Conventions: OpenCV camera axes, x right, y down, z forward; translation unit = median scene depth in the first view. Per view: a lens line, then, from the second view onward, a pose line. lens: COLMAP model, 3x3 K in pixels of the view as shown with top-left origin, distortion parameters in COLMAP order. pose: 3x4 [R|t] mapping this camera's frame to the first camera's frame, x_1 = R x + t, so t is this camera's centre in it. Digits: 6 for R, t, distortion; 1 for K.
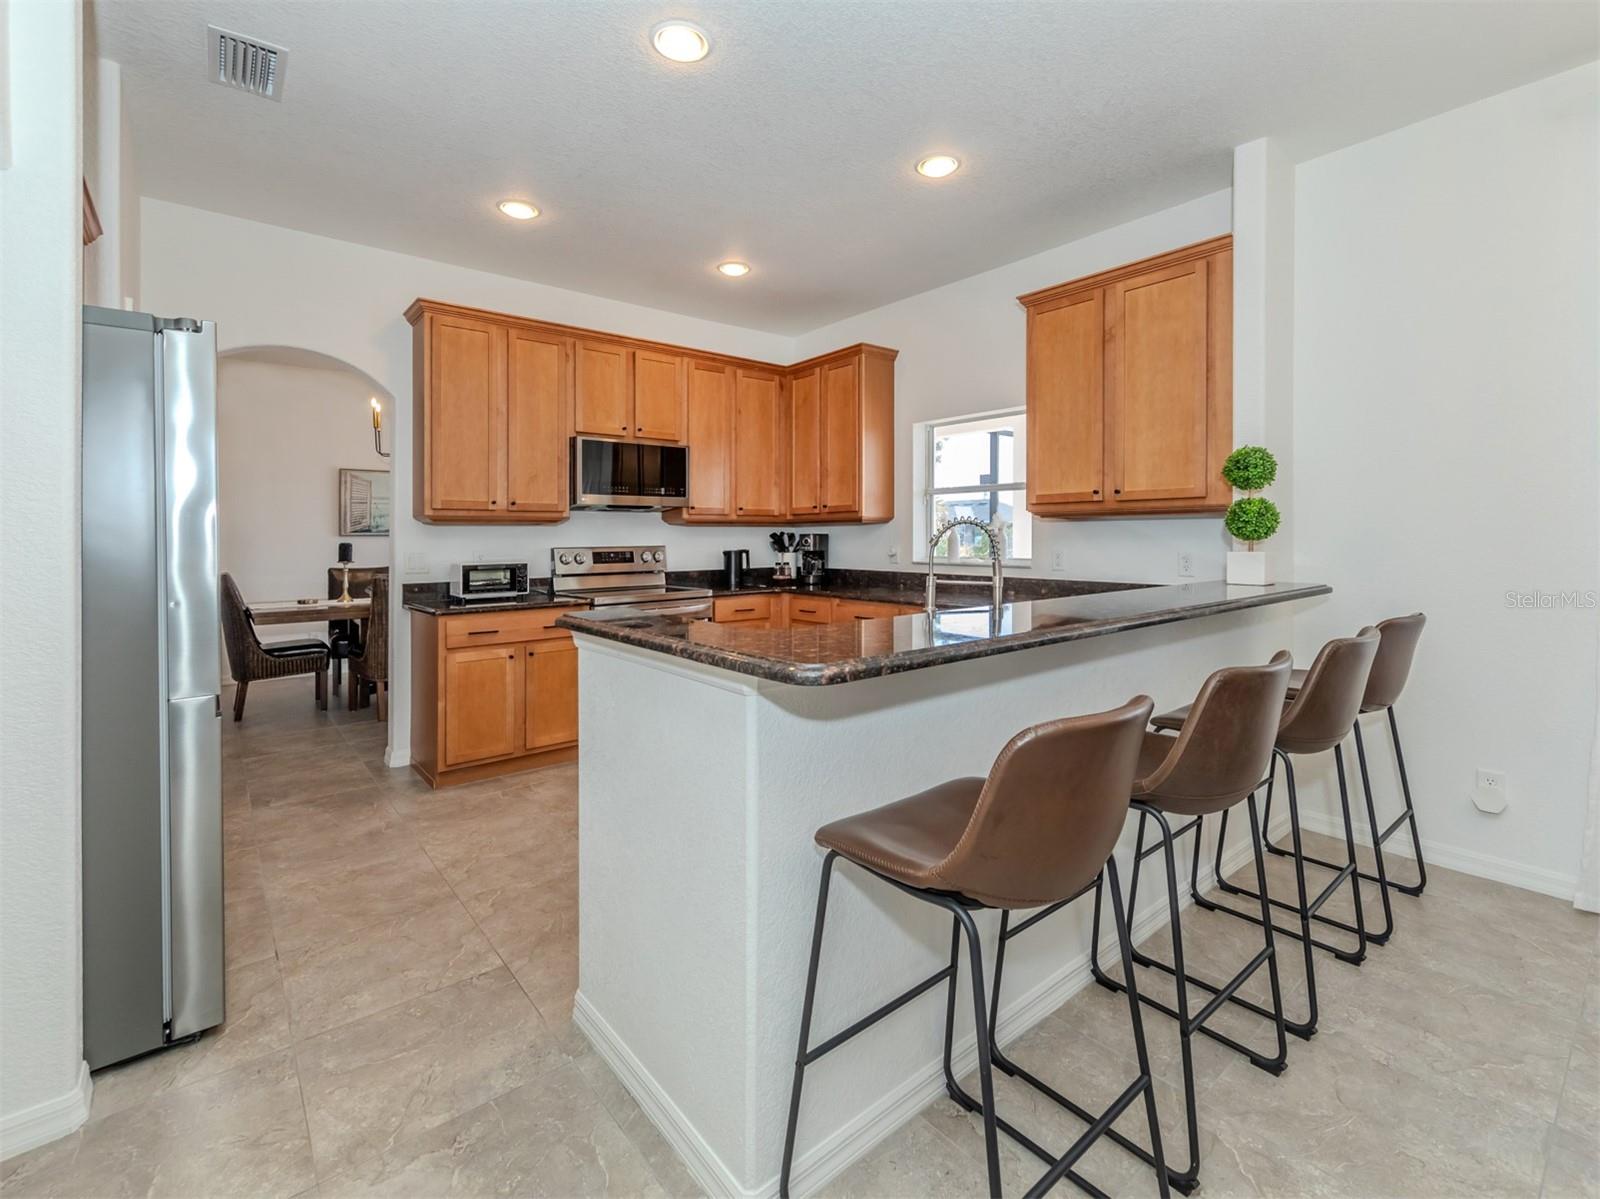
lens RADIAL K [[747.9, 0, 796.7], [0, 747.9, 534.0], [0, 0, 1]] dist [0.004617, 0.000494]
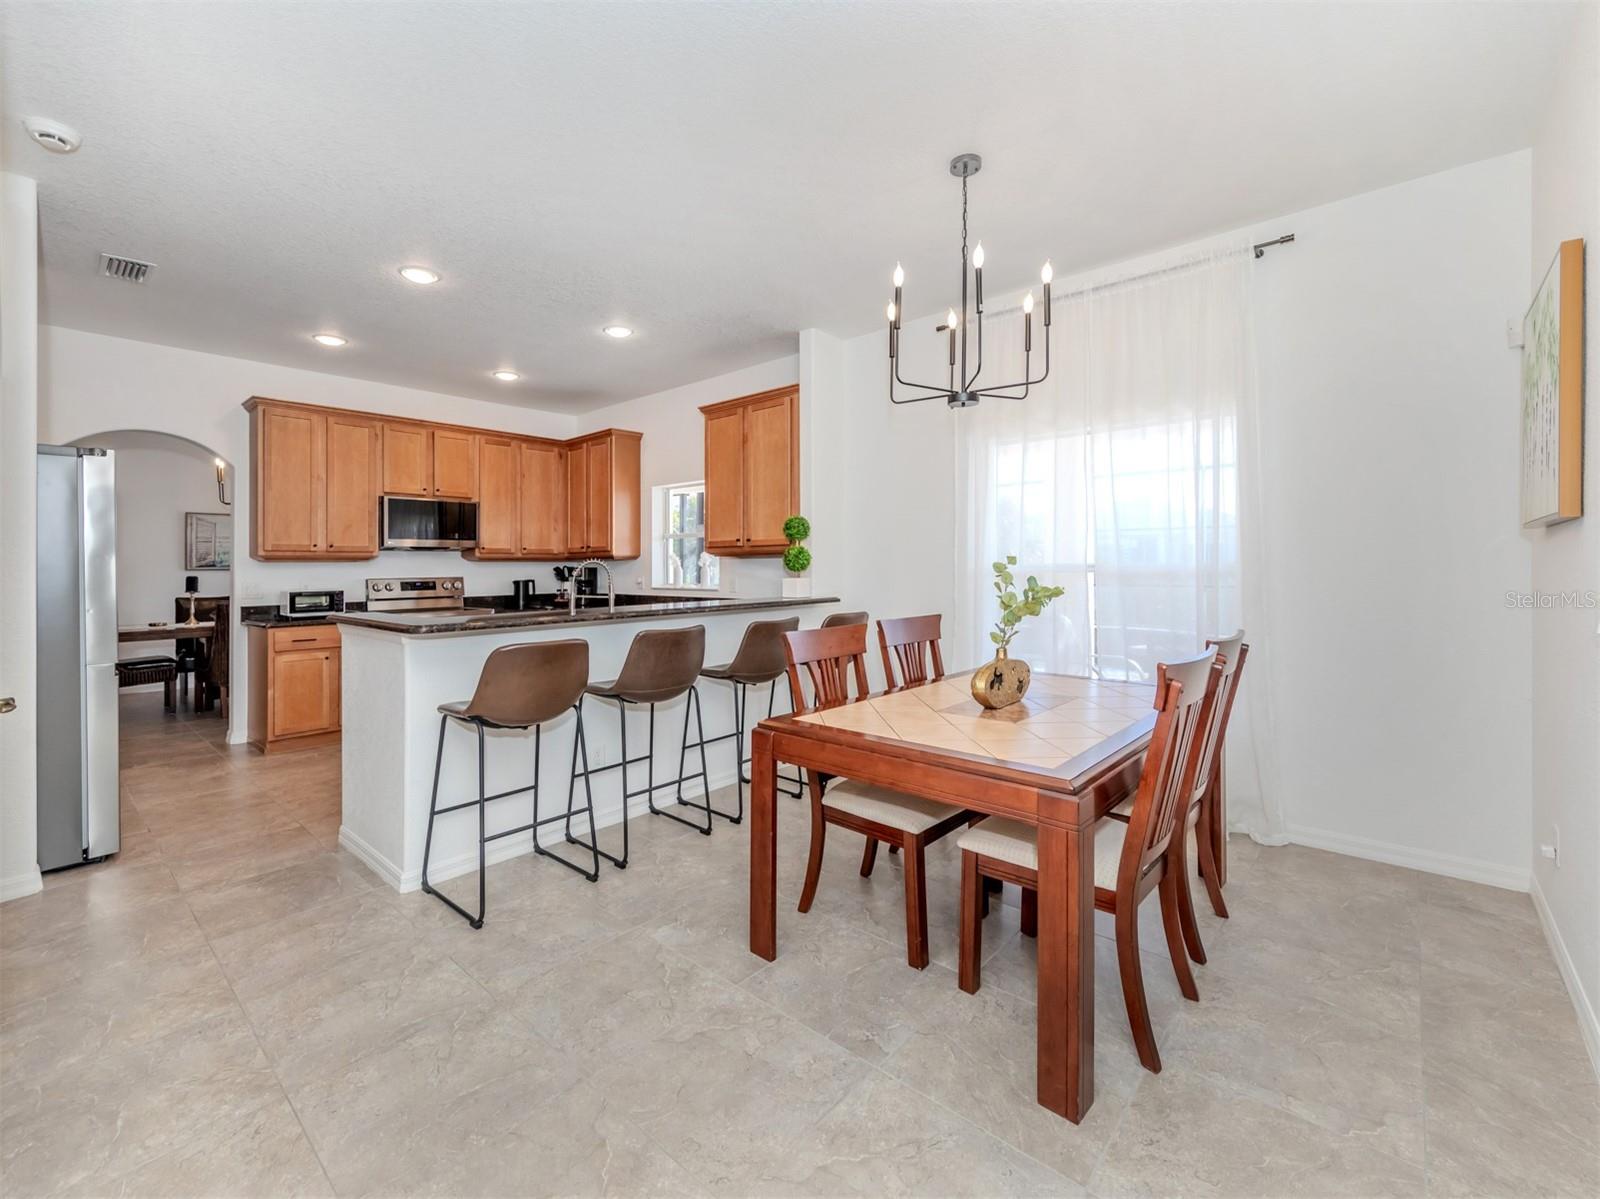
lens RADIAL K [[721.3, 0, 785.1], [0, 721.3, 562.5], [0, 0, 1]] dist [0.001111, -0.000089]
pose [[0.988799, -0.002157, 0.149236, 0.221061], [0.002806, 0.999987, -0.004140, -0.003345], [-0.149225, 0.004512, 0.988793, -0.382185]]
